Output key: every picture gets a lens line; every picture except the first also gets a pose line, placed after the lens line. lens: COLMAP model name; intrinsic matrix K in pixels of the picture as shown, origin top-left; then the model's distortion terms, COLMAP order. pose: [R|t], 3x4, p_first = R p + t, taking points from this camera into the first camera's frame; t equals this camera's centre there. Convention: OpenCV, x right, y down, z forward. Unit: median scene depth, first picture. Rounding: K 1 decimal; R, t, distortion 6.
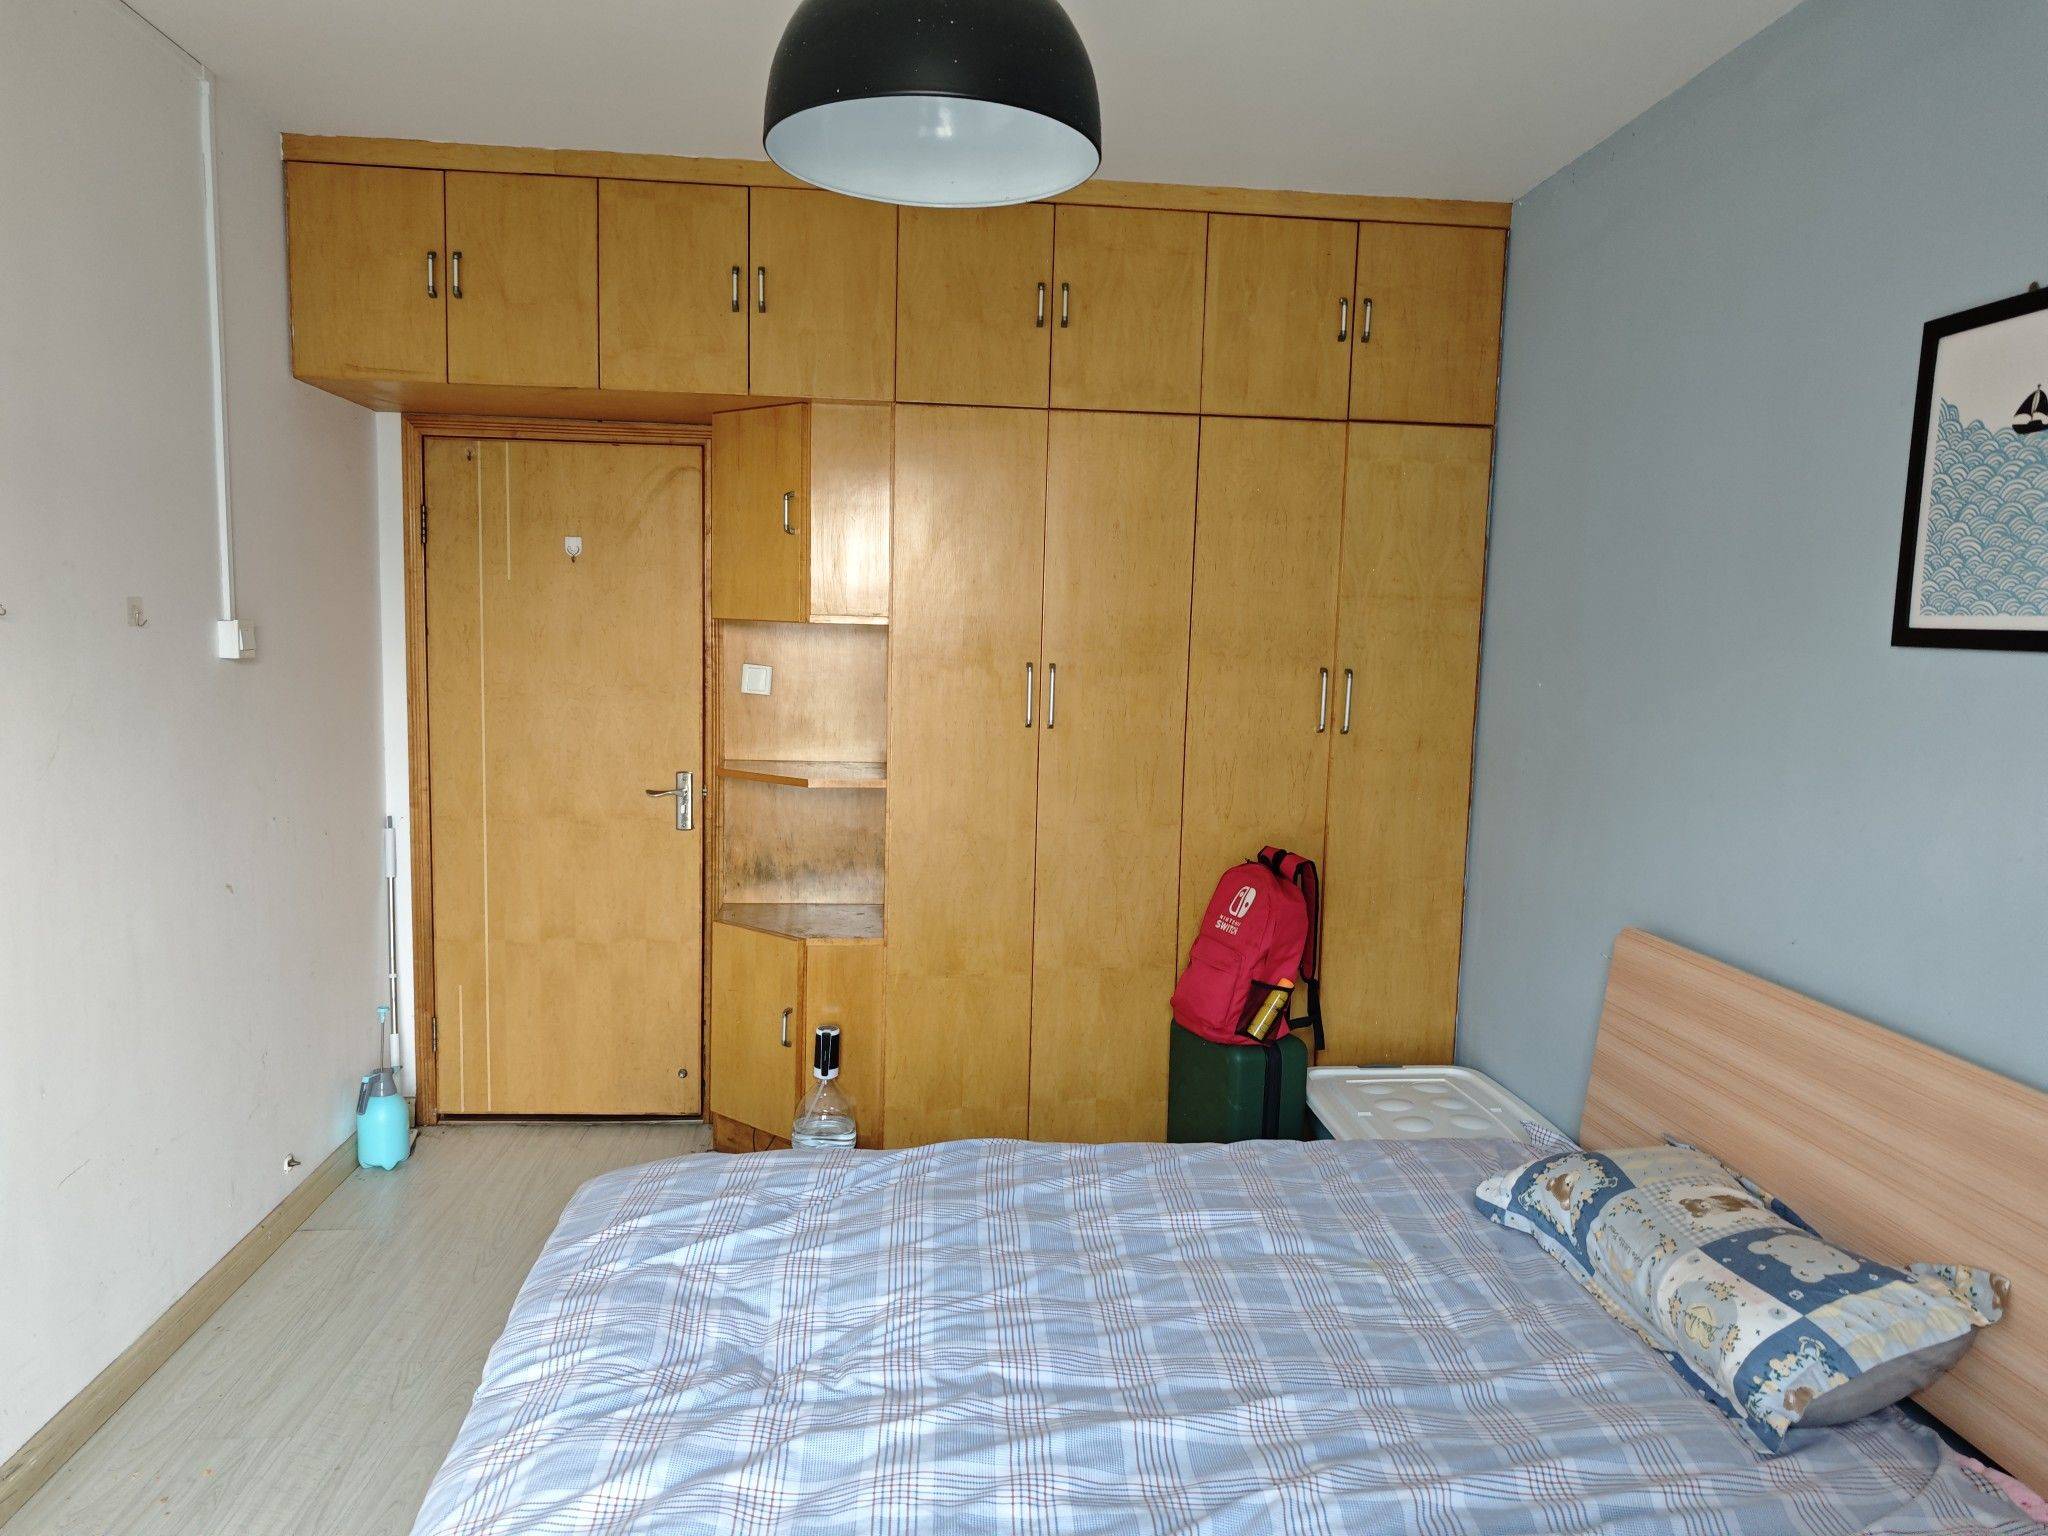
lens RADIAL K [[1373.7, 0, 1026.2], [0, 1373.7, 776.9], [0, 0, 1]] dist [0.016364, -0.010160]
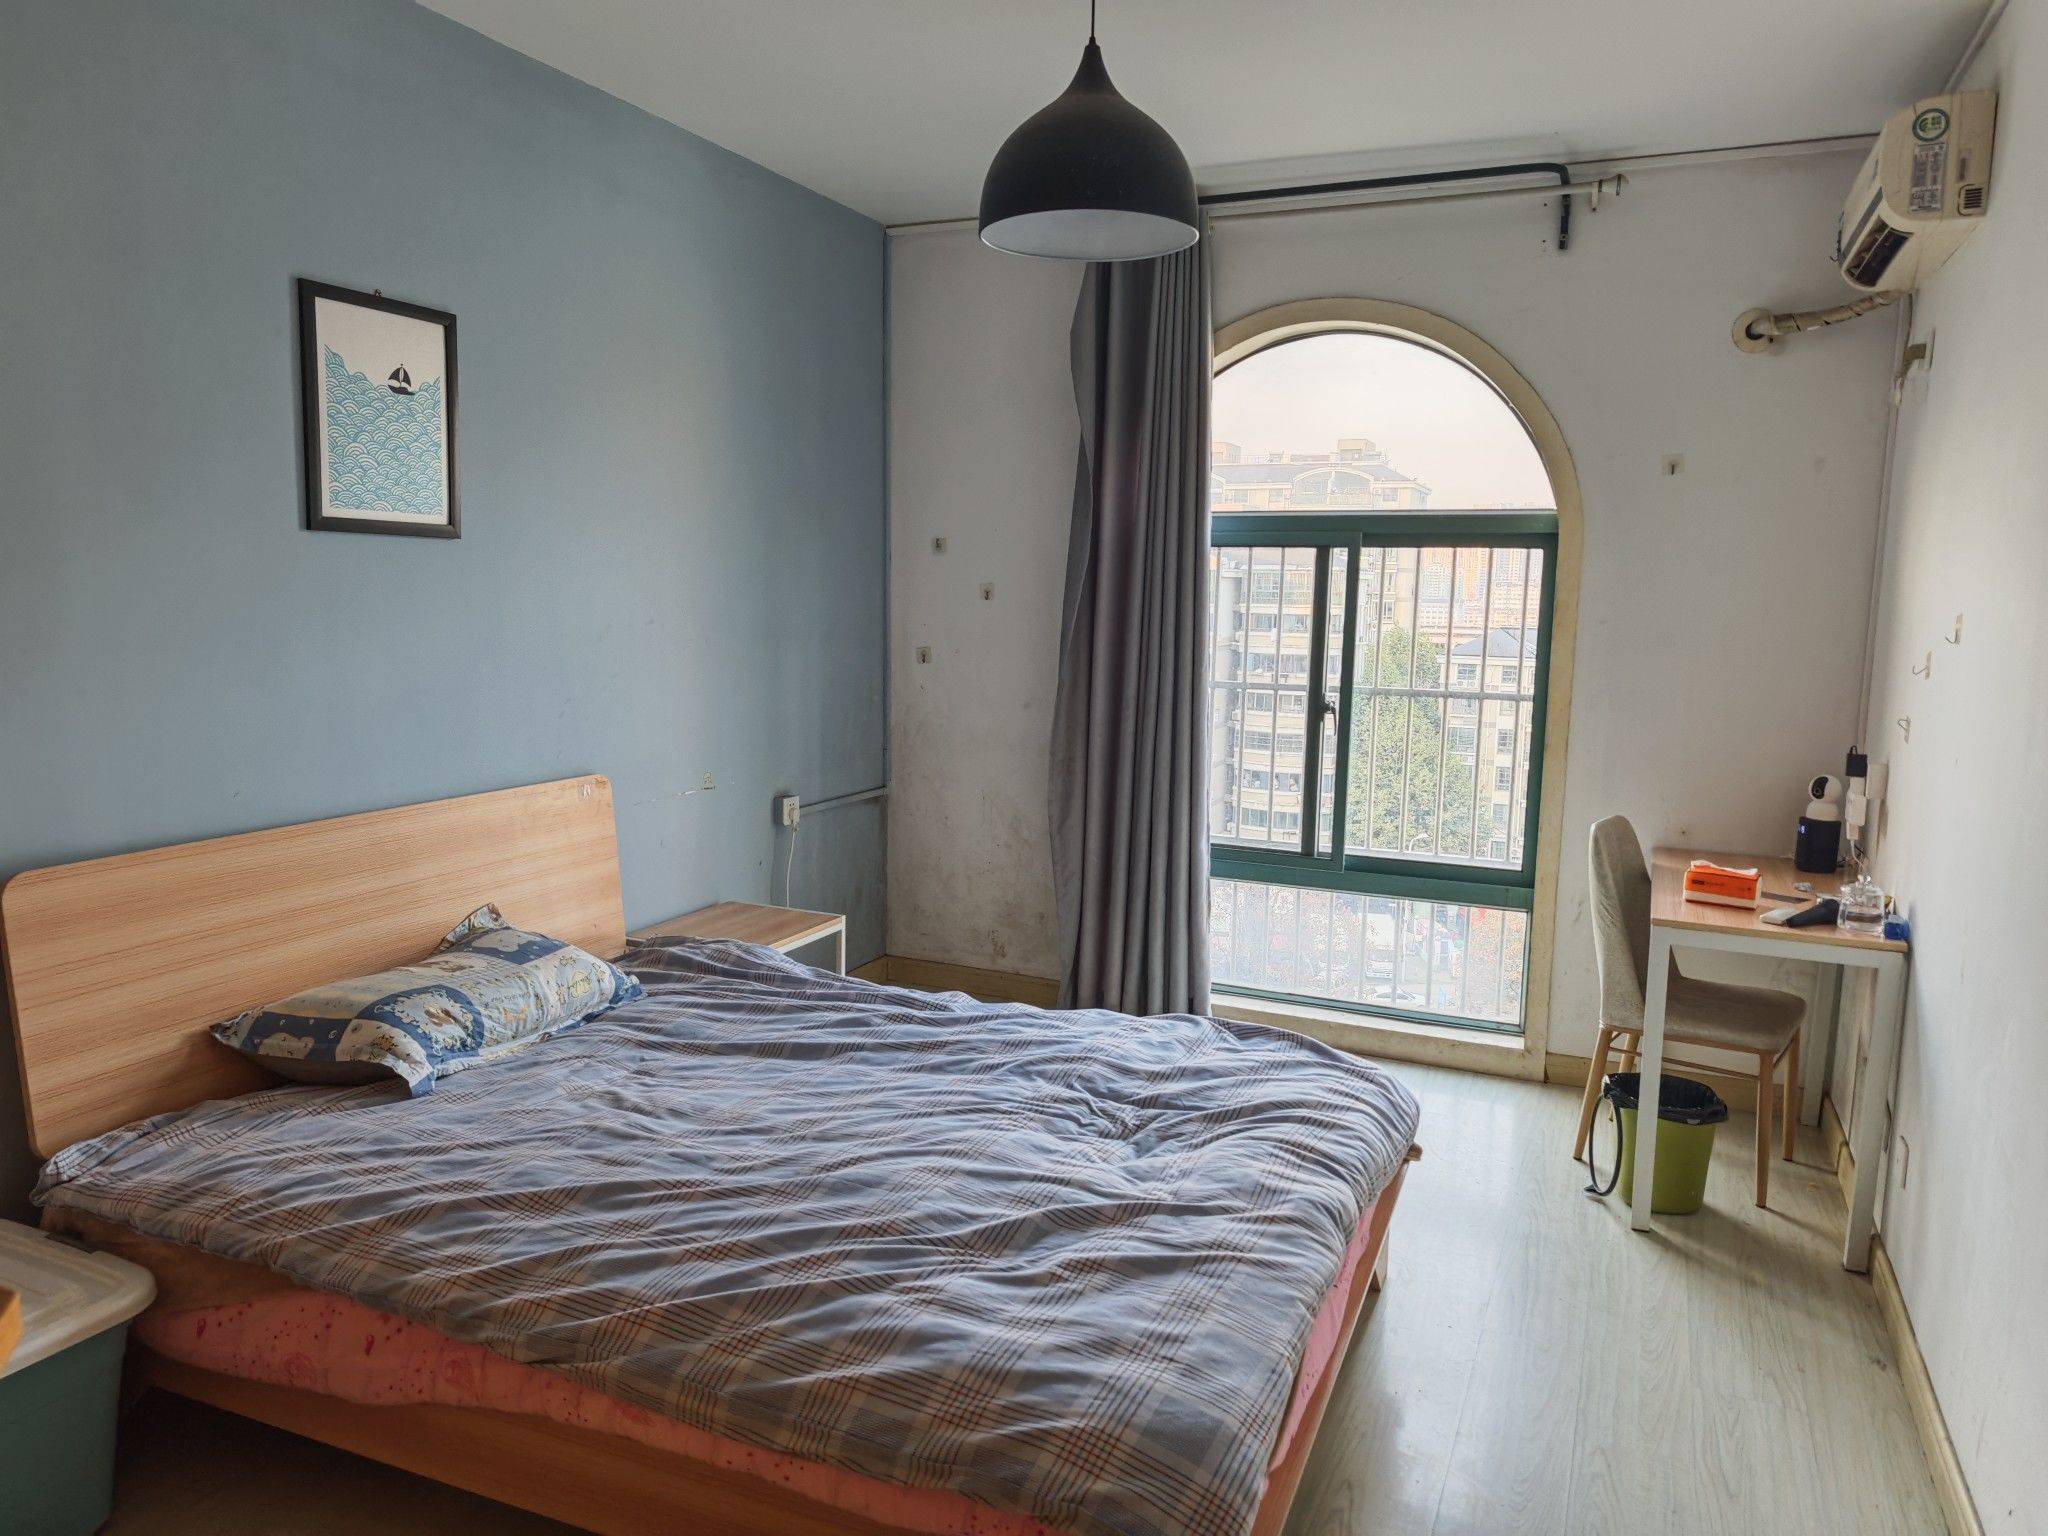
lens RADIAL K [[1373.7, 0, 1038.6], [0, 1373.7, 756.3], [0, 0, 1]] dist [0.016364, -0.010160]
pose [[-0.870820, -0.107770, 0.479644, -0.367149], [0.010664, 0.971304, 0.237601, -0.115019], [-0.491487, 0.212023, -0.844682, 1.096511]]
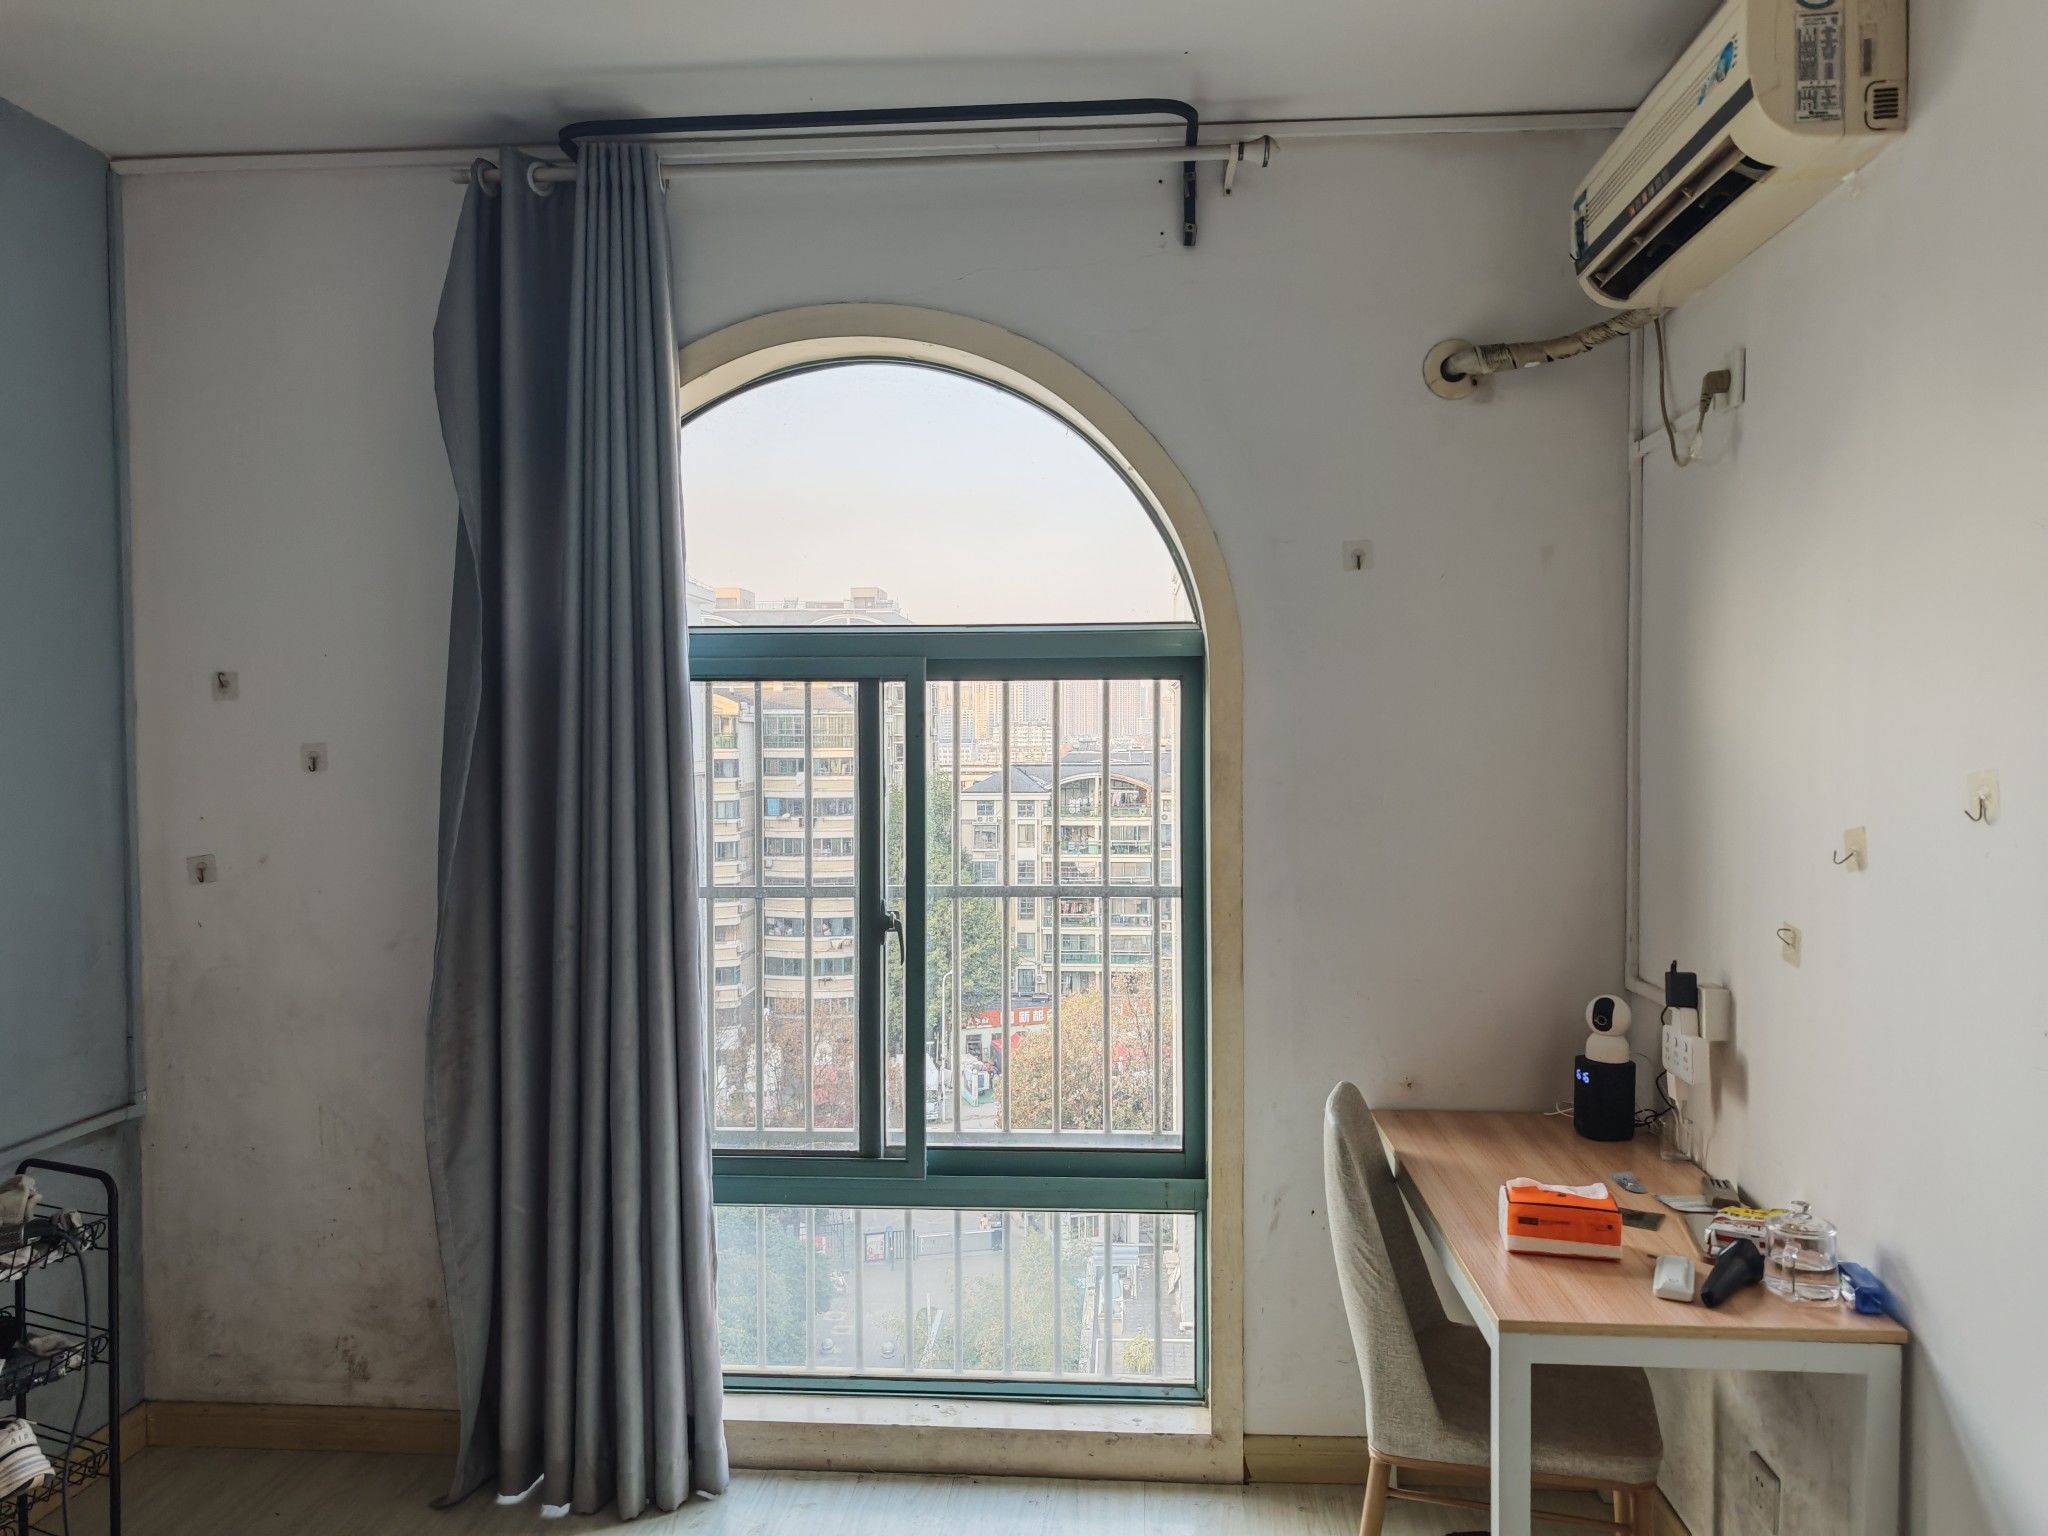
lens RADIAL K [[1373.7, 0, 1030.1], [0, 1373.7, 762.8], [0, 0, 1]] dist [0.016364, -0.010160]
pose [[-0.984875, -0.028390, 0.170925, -0.222745], [-0.003628, 0.989648, 0.143472, -0.072826], [-0.173228, 0.140682, -0.974782, 0.697768]]
